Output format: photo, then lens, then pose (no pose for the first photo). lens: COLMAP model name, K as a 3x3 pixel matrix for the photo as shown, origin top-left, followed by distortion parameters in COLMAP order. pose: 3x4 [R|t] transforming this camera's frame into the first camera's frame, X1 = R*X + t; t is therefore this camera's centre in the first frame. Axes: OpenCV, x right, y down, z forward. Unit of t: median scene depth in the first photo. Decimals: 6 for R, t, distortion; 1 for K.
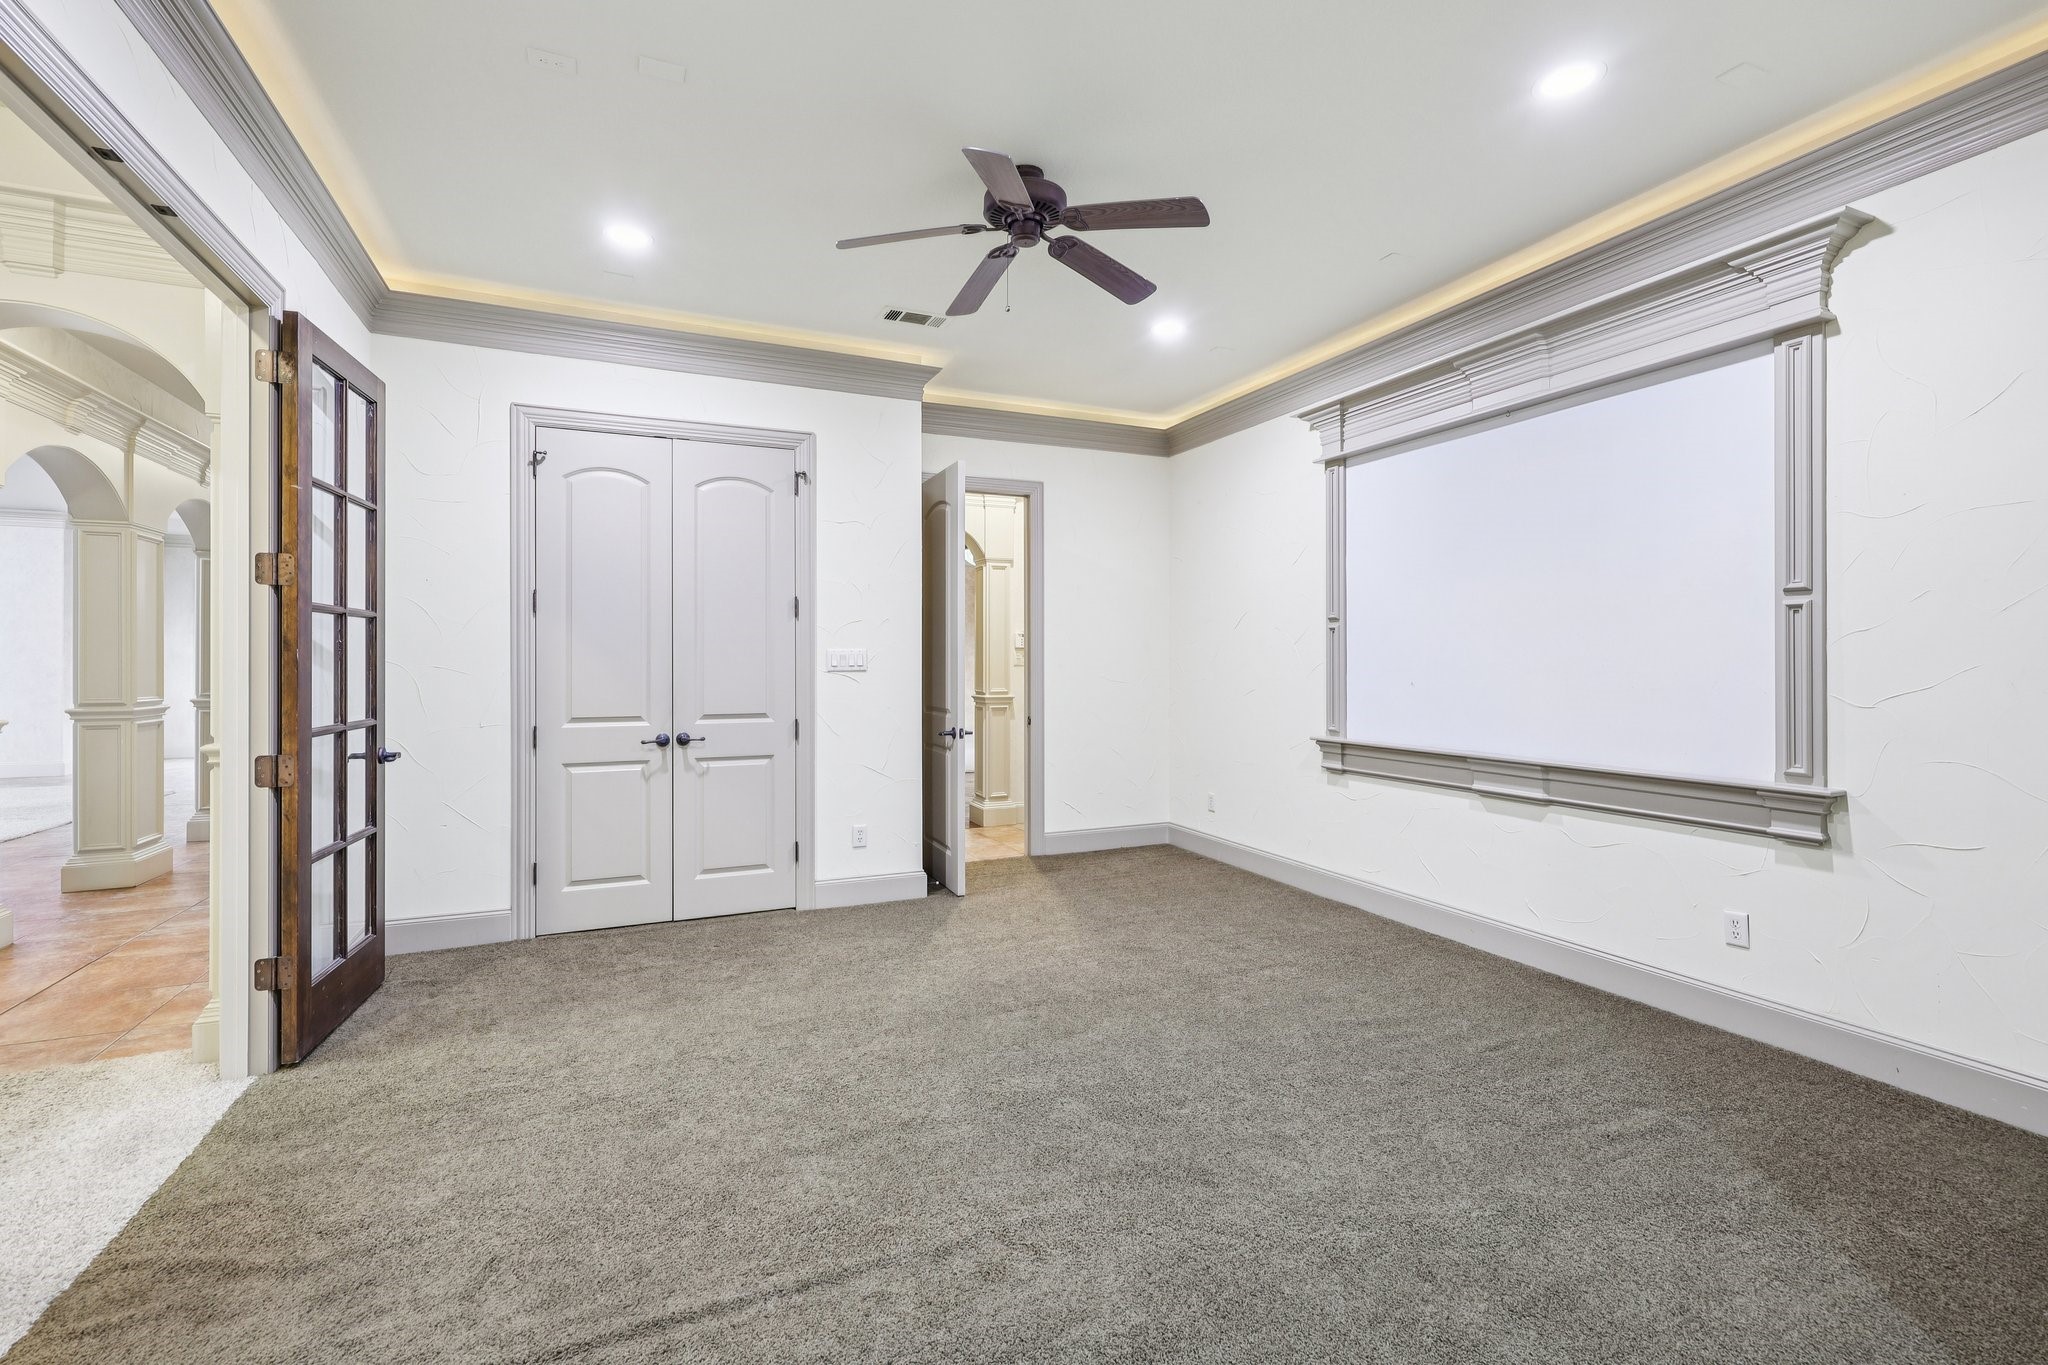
lens RADIAL K [[917.2, 0, 1027.4], [0, 917.2, 664.0], [0, 0, 1]] dist [0.001479, 0.000081]
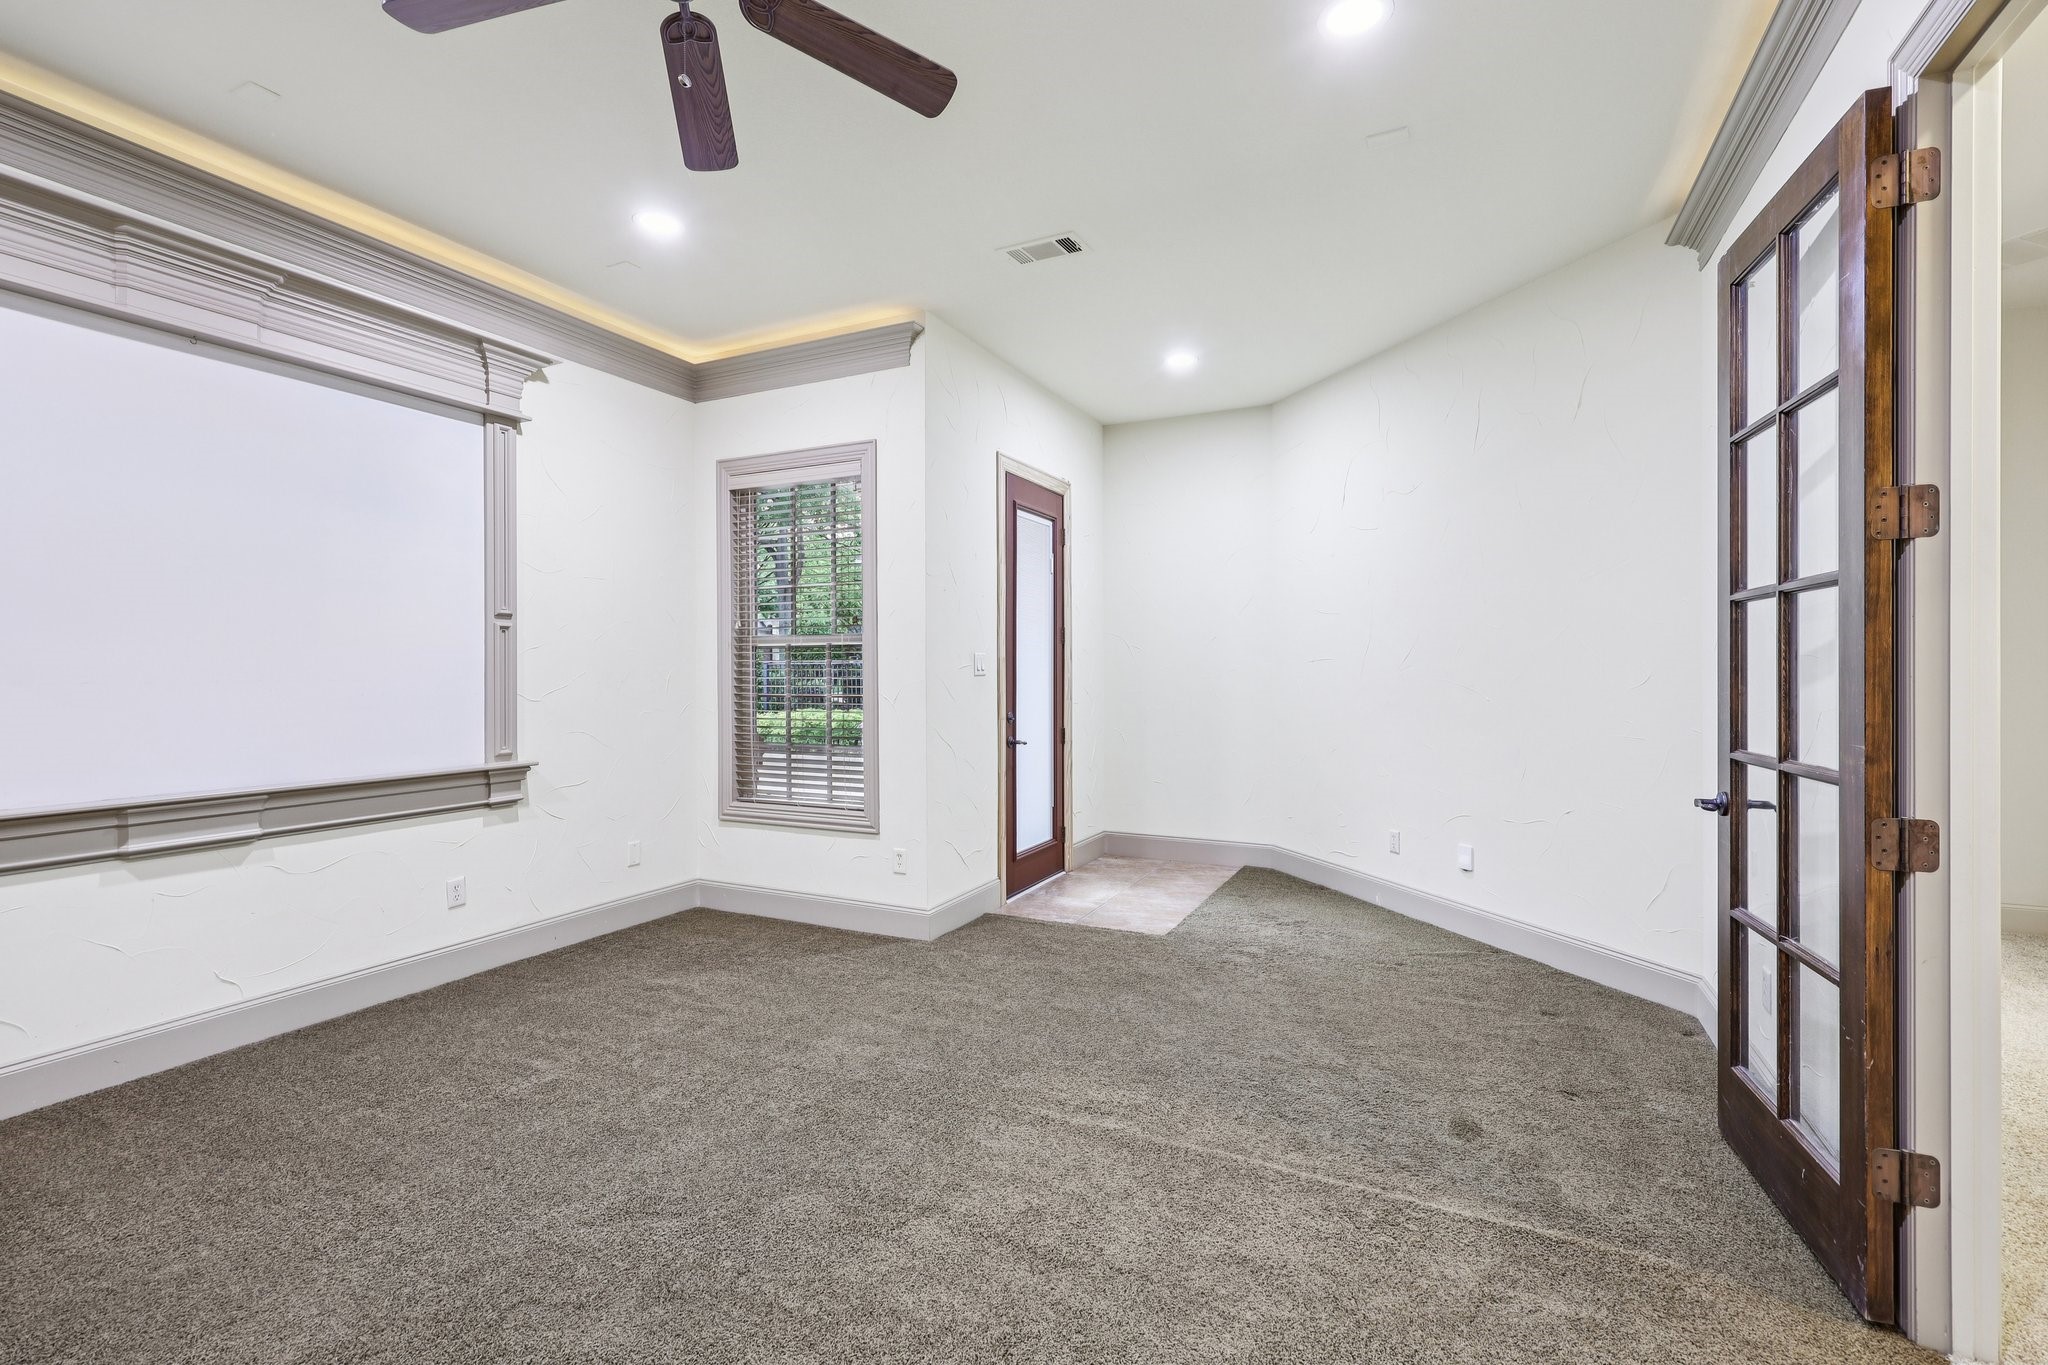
lens RADIAL K [[917.2, 0, 1027.4], [0, 917.2, 664.0], [0, 0, 1]] dist [0.001479, 0.000081]
pose [[-0.649581, 0.007475, 0.760255, -0.632091], [0.004019, 0.999971, -0.006397, 0.001929], [-0.760282, -0.001100, -0.649593, 1.237222]]
